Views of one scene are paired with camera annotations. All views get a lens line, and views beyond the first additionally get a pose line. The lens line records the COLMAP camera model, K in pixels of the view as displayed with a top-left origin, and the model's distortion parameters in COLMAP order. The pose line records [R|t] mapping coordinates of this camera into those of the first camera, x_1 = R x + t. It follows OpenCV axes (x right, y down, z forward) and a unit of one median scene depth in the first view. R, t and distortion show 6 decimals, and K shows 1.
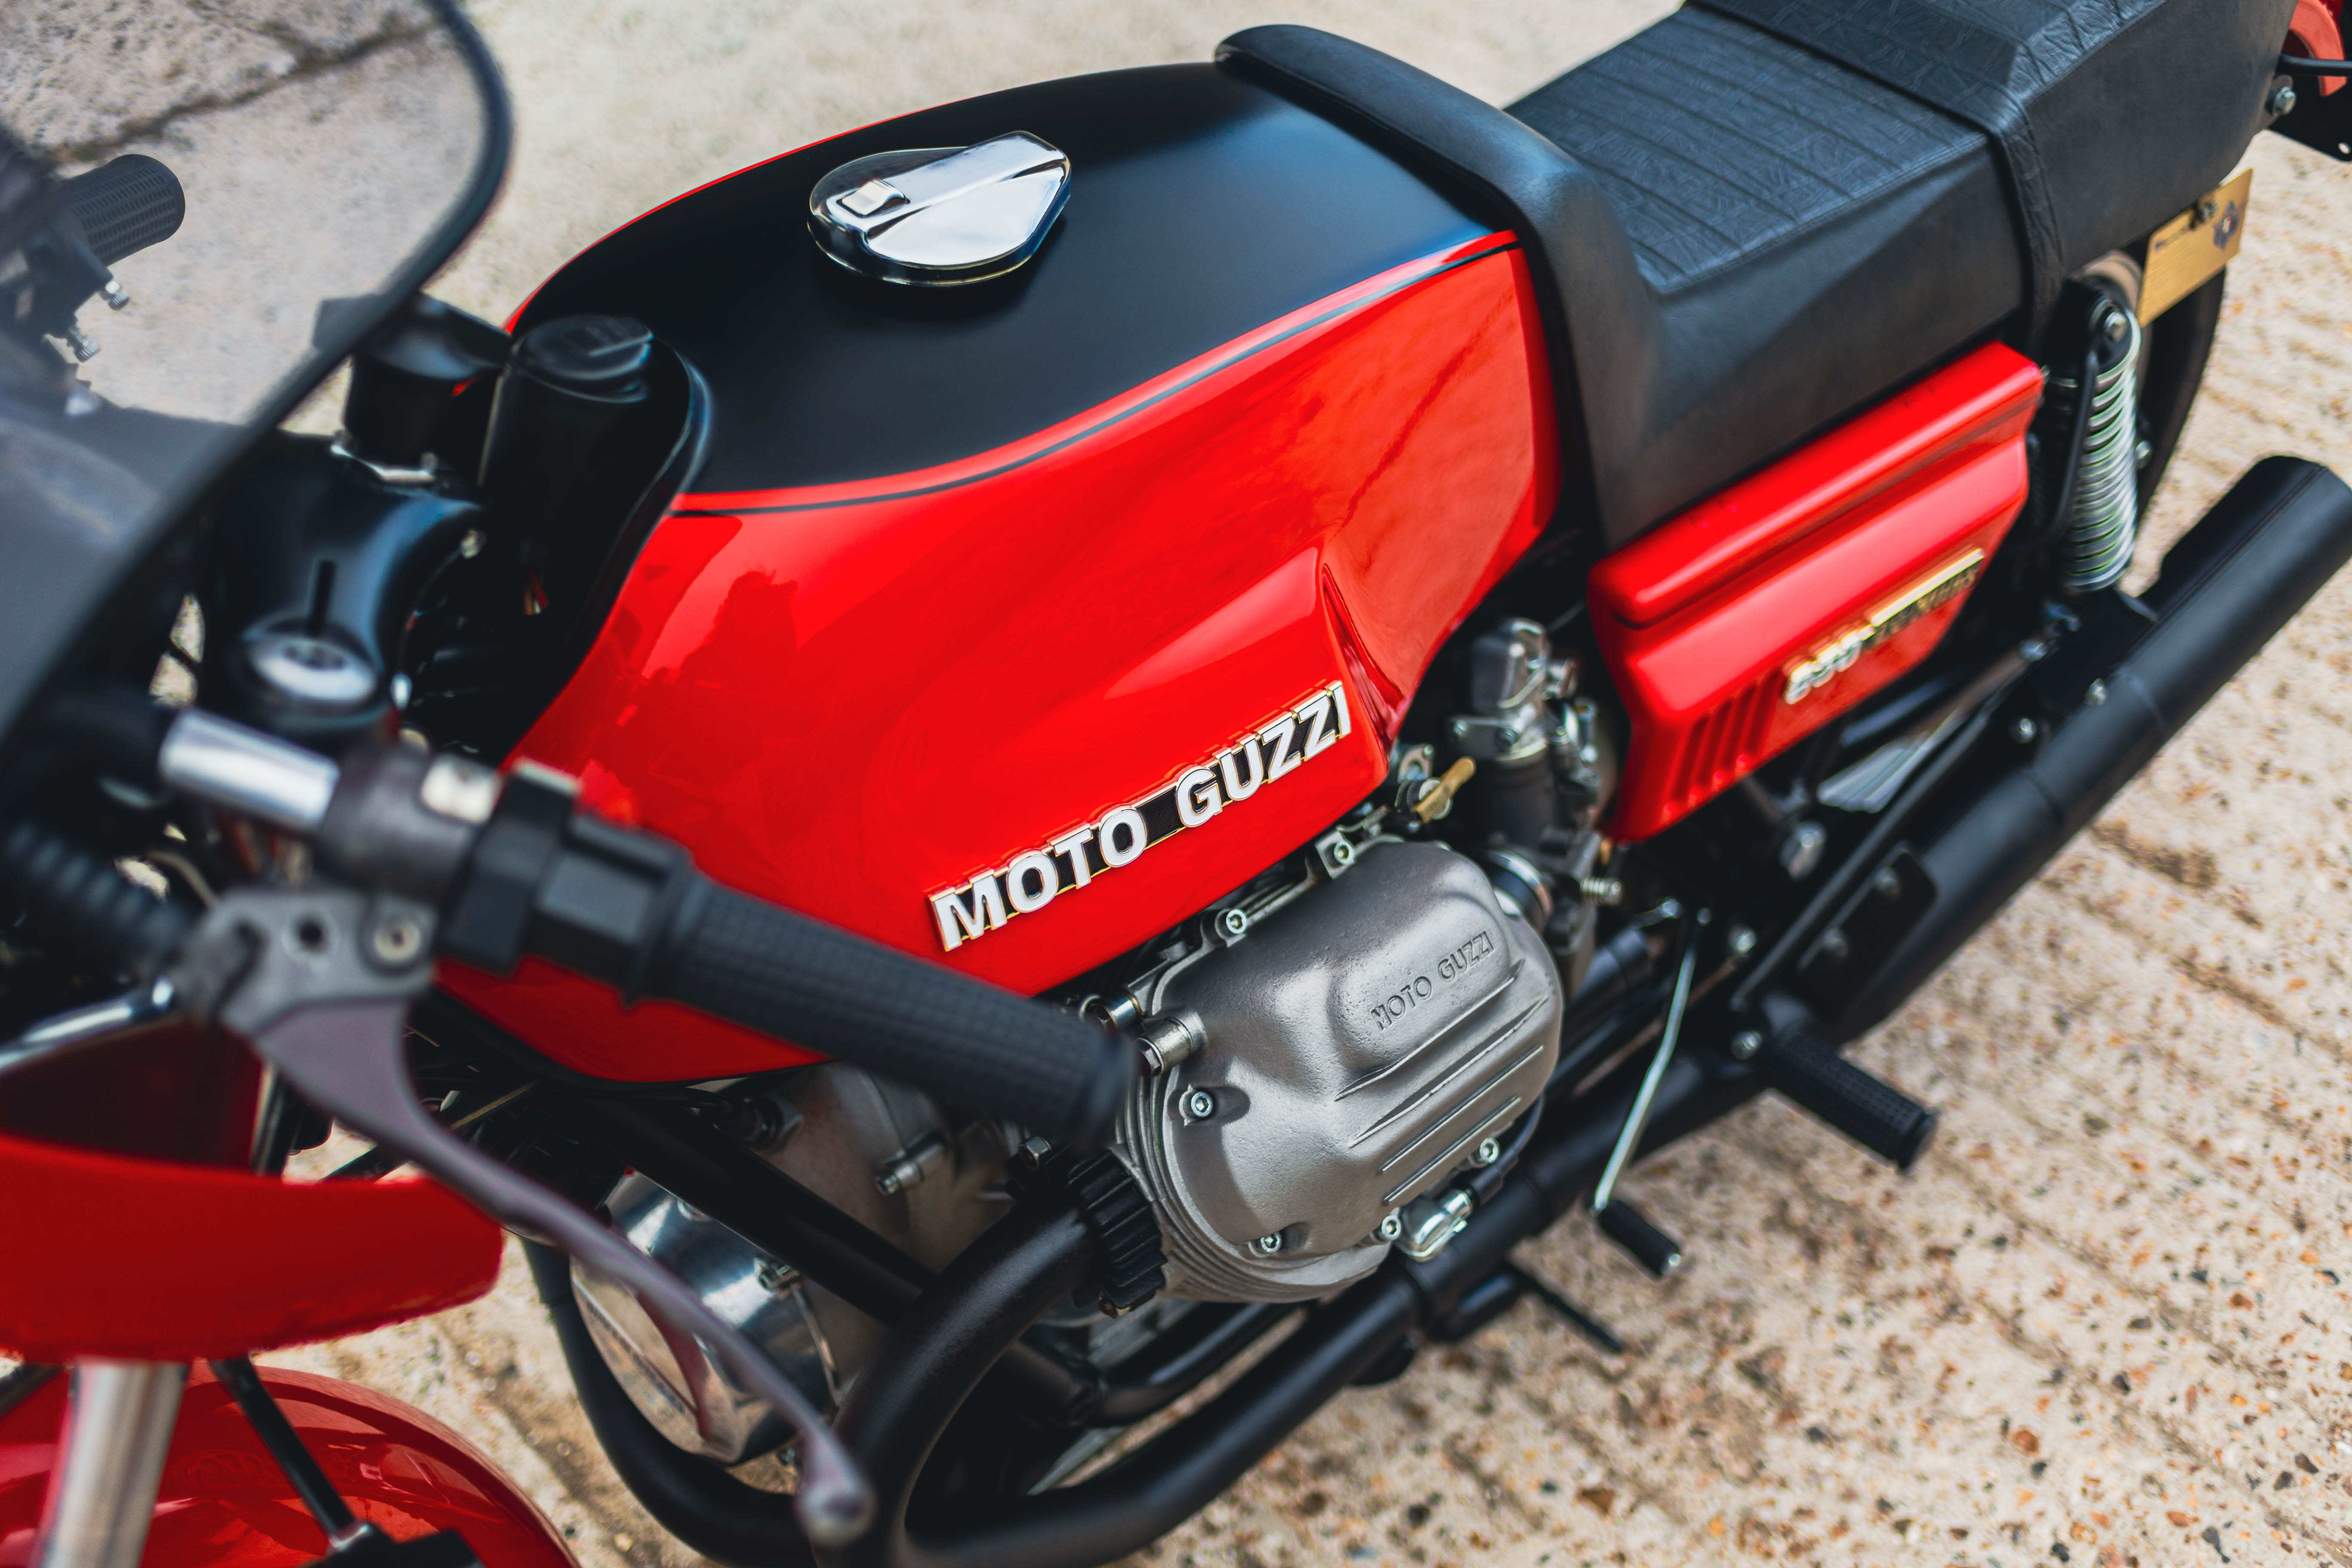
lens RADIAL K [[2421.4, 0, 1176.0], [0, 2421.4, 784.0], [0, 0, 1]] dist [-0.094245, 0.007516]
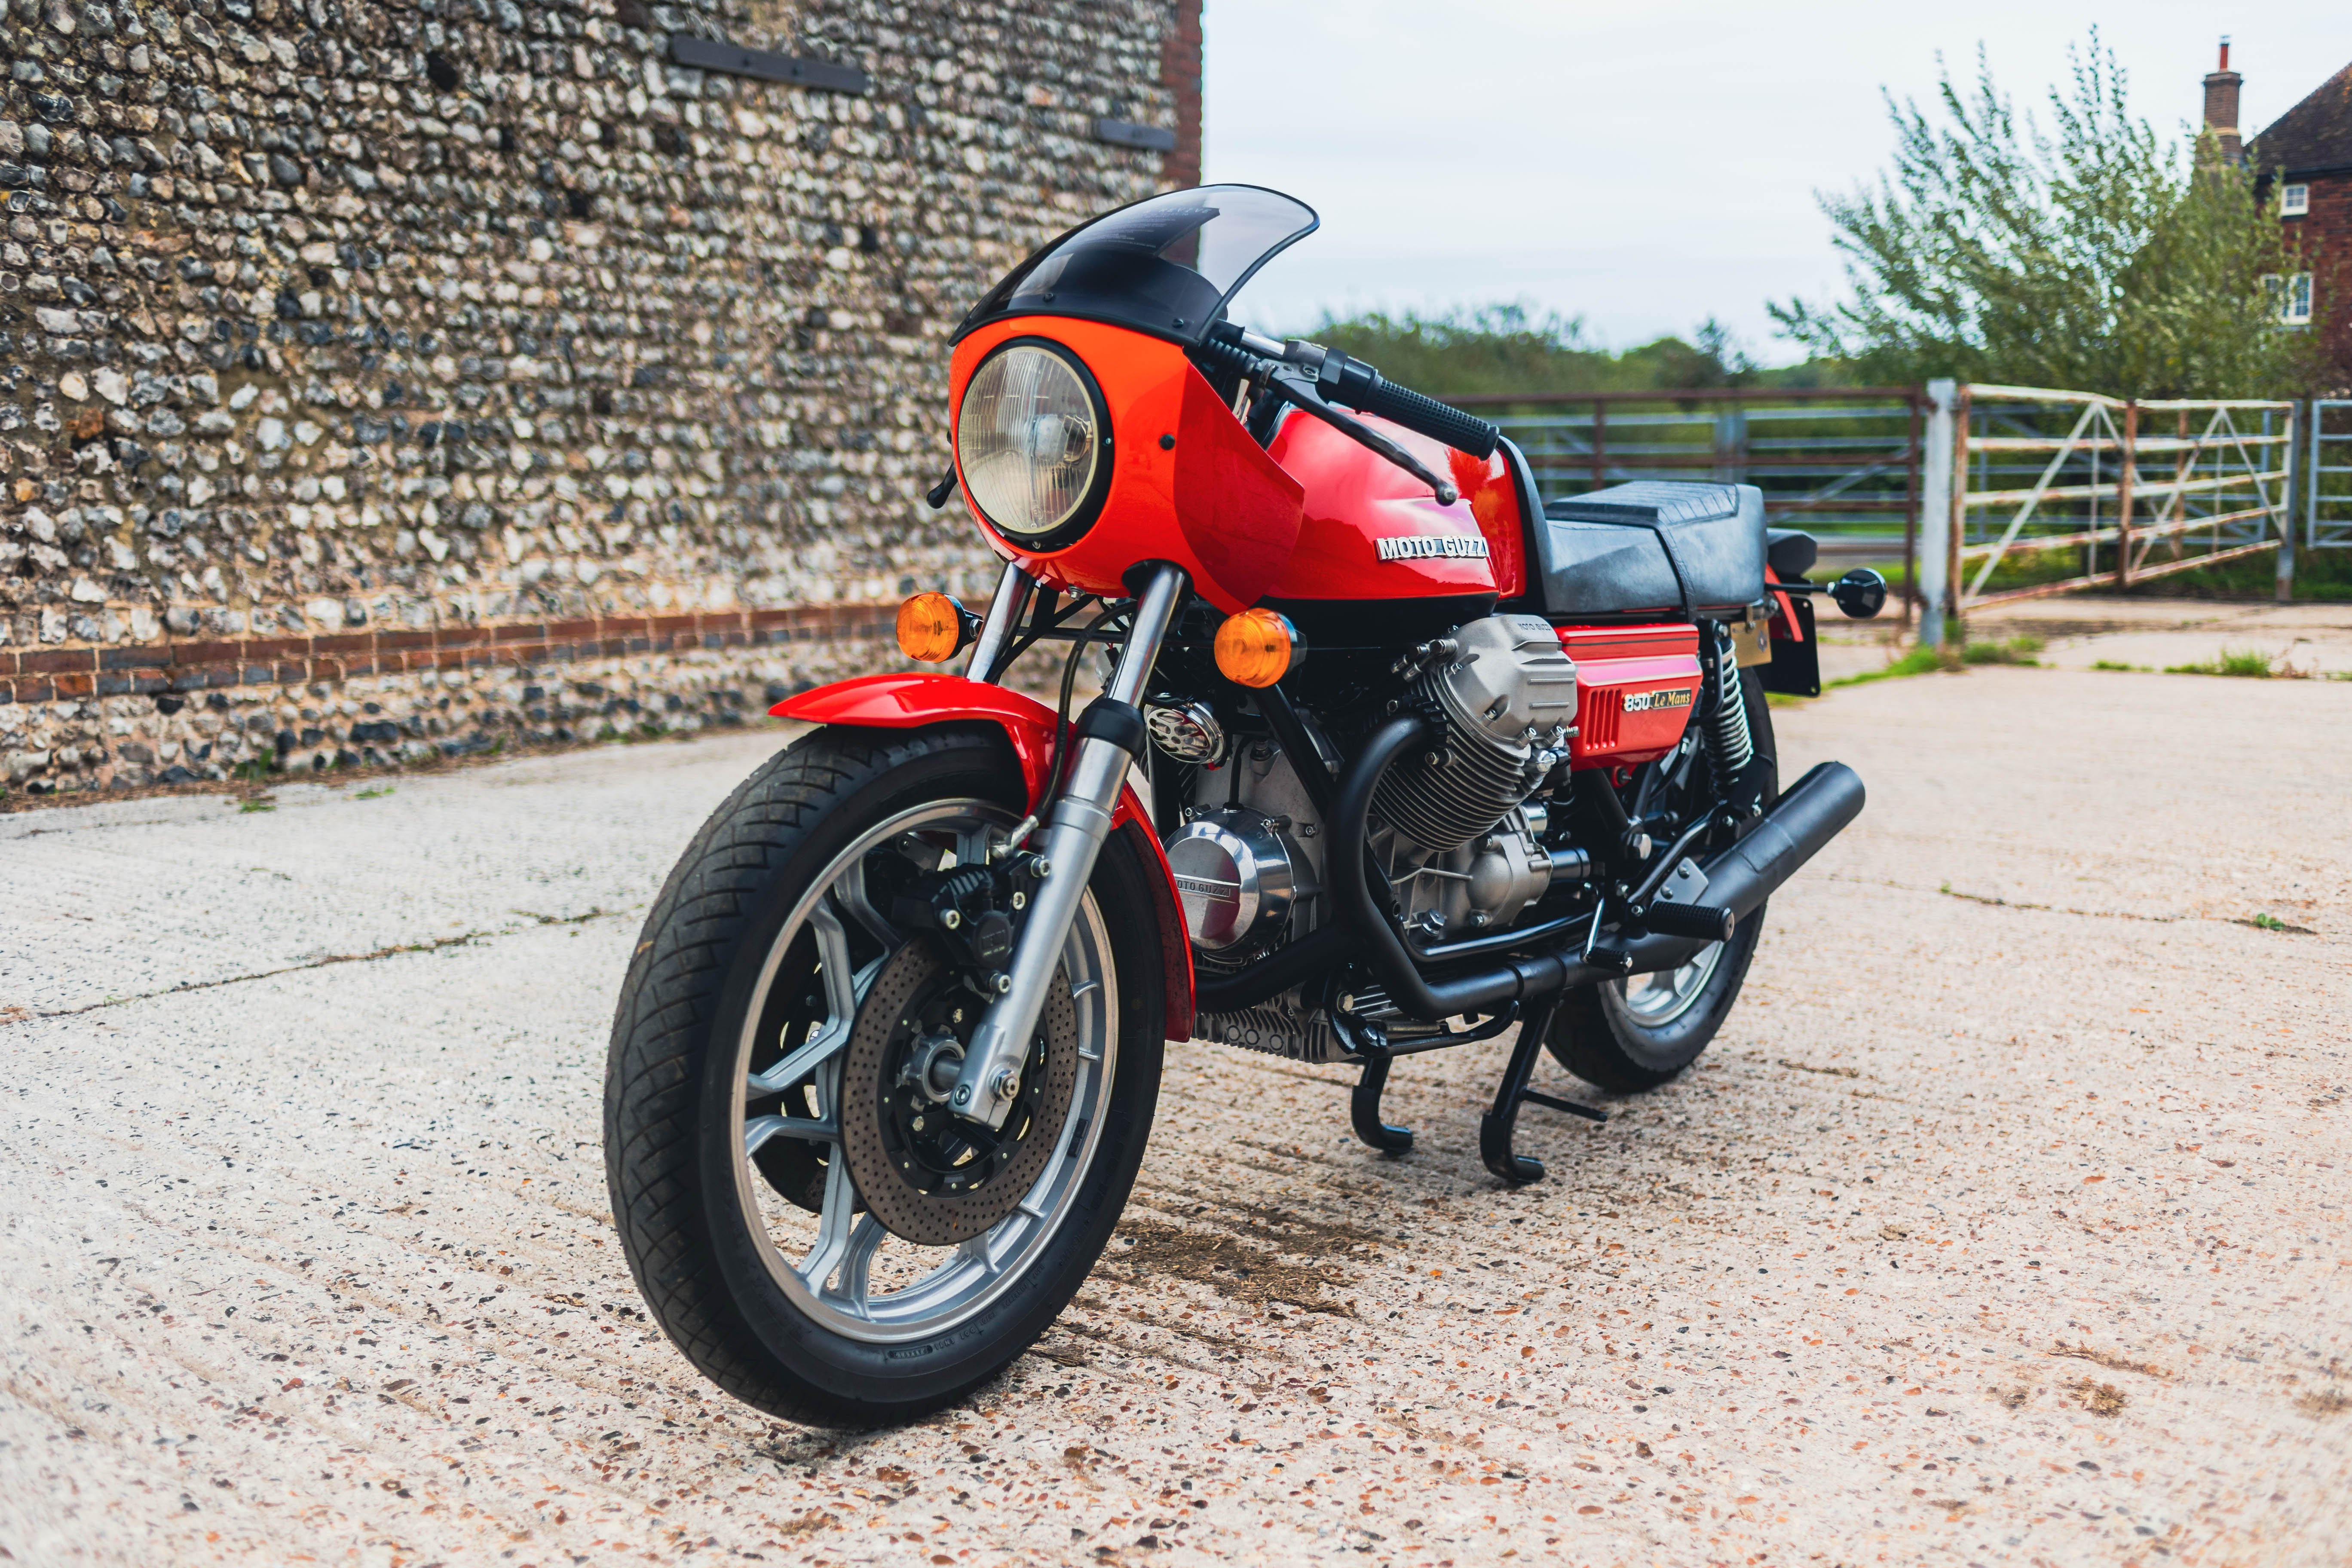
lens RADIAL K [[2369.1, 0, 1176.0], [0, 2369.1, 784.0], [0, 0, 1]] dist [-0.049792, 0.018319]
pose [[0.986517, -0.012680, 0.163169, -0.730558], [0.106276, 0.807824, -0.579764, 1.729911], [-0.124461, 0.589287, 0.798279, -0.978135]]
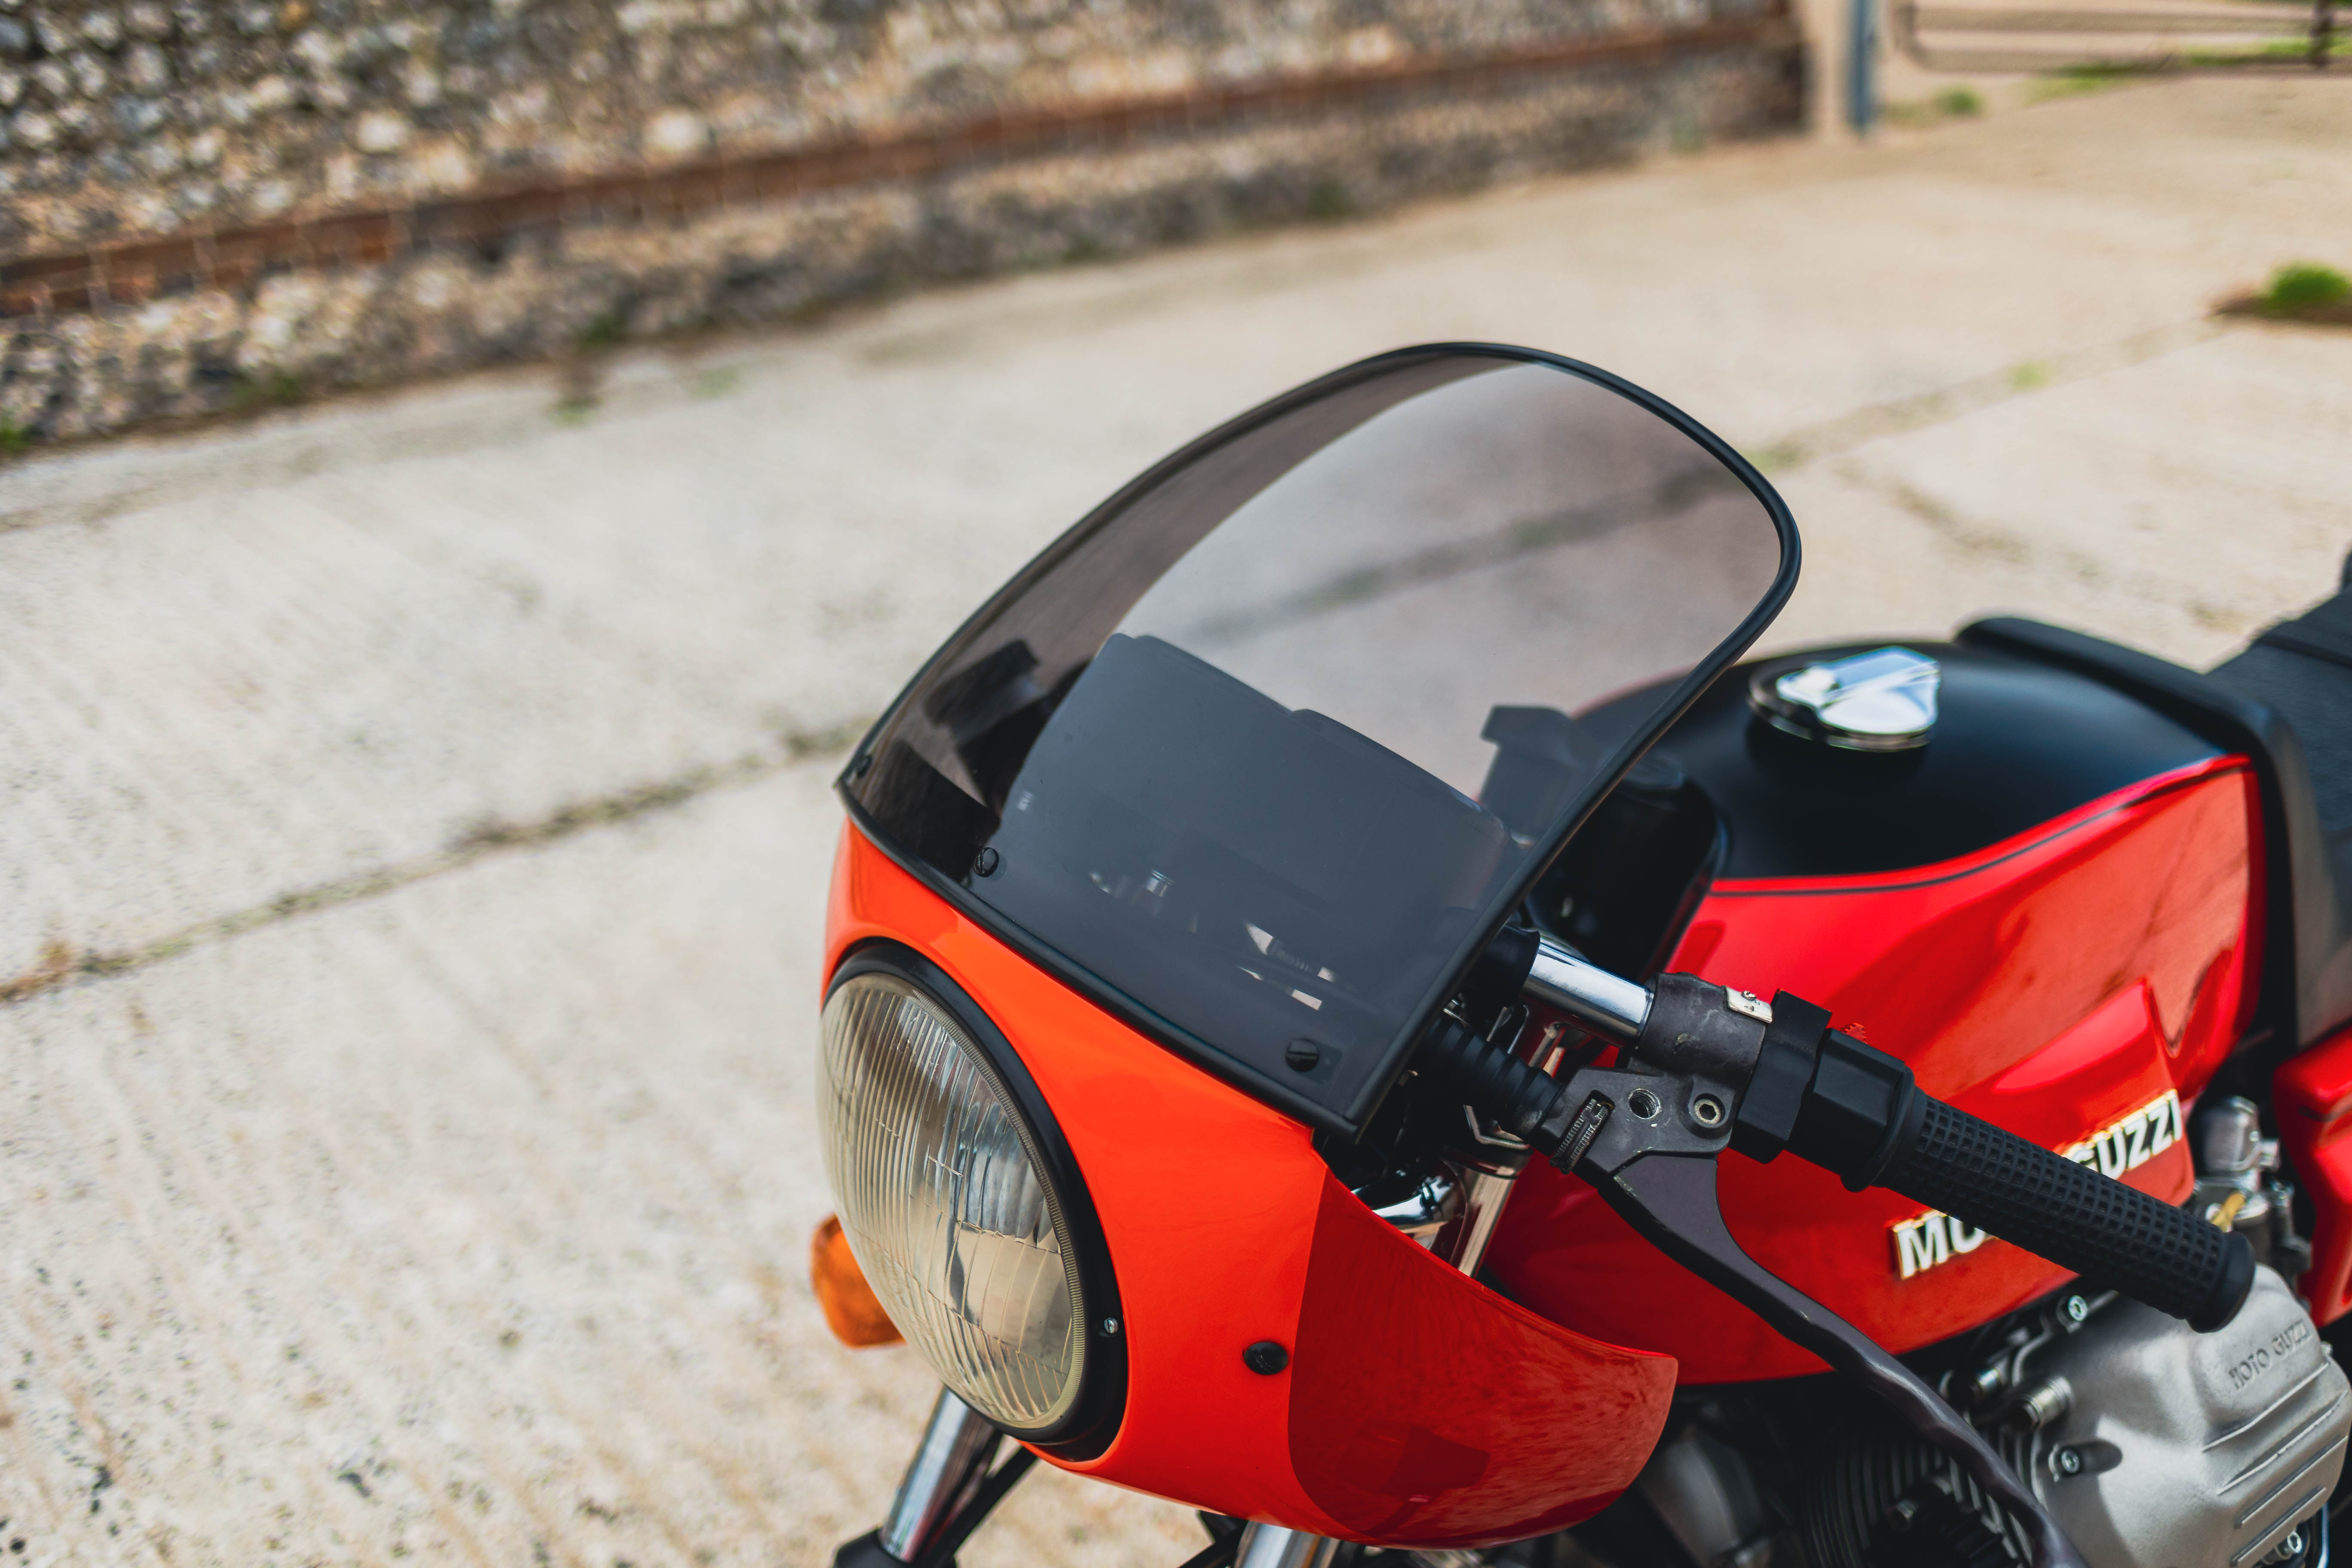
lens RADIAL K [[2369.1, 0, 1176.0], [0, 2369.1, 784.0], [0, 0, 1]] dist [-0.049792, 0.018319]
pose [[0.996565, 0.019991, -0.080361, -0.329593], [-0.044890, 0.945882, -0.321390, 0.206033], [0.069587, 0.323894, 0.943531, -0.179078]]
